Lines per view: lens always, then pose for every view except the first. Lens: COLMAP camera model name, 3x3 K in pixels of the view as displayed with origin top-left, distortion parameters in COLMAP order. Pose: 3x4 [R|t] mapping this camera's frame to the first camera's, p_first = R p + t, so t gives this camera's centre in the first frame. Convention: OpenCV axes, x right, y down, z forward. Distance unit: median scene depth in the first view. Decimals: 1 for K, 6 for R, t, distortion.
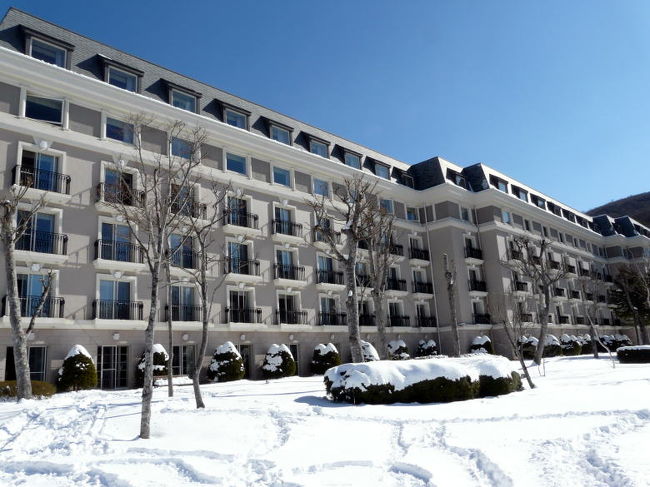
lens RADIAL K [[534.6, 0, 325.0], [0, 534.6, 244.3], [0, 0, 1]] dist [0.033521, 0.033532]
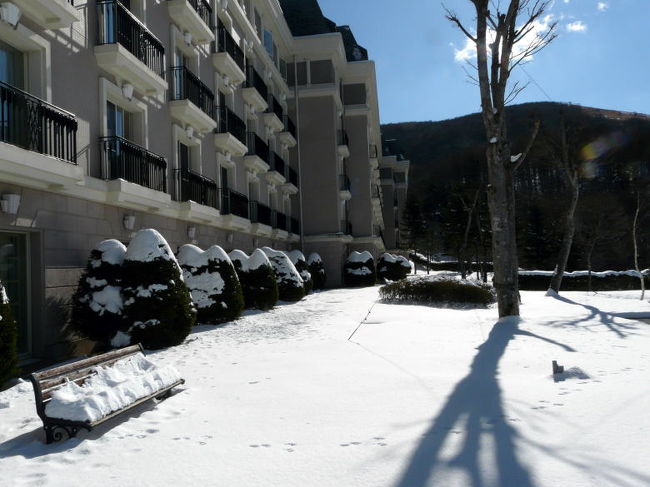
lens RADIAL K [[534.6, 0, 324.8], [0, 534.6, 243.2], [0, 0, 1]] dist [0.033521, 0.033532]
pose [[0.813217, 0.064603, 0.578364, -0.262787], [-0.154521, 0.982117, 0.107564, 0.124548], [-0.561072, -0.176842, 0.808656, 0.602227]]
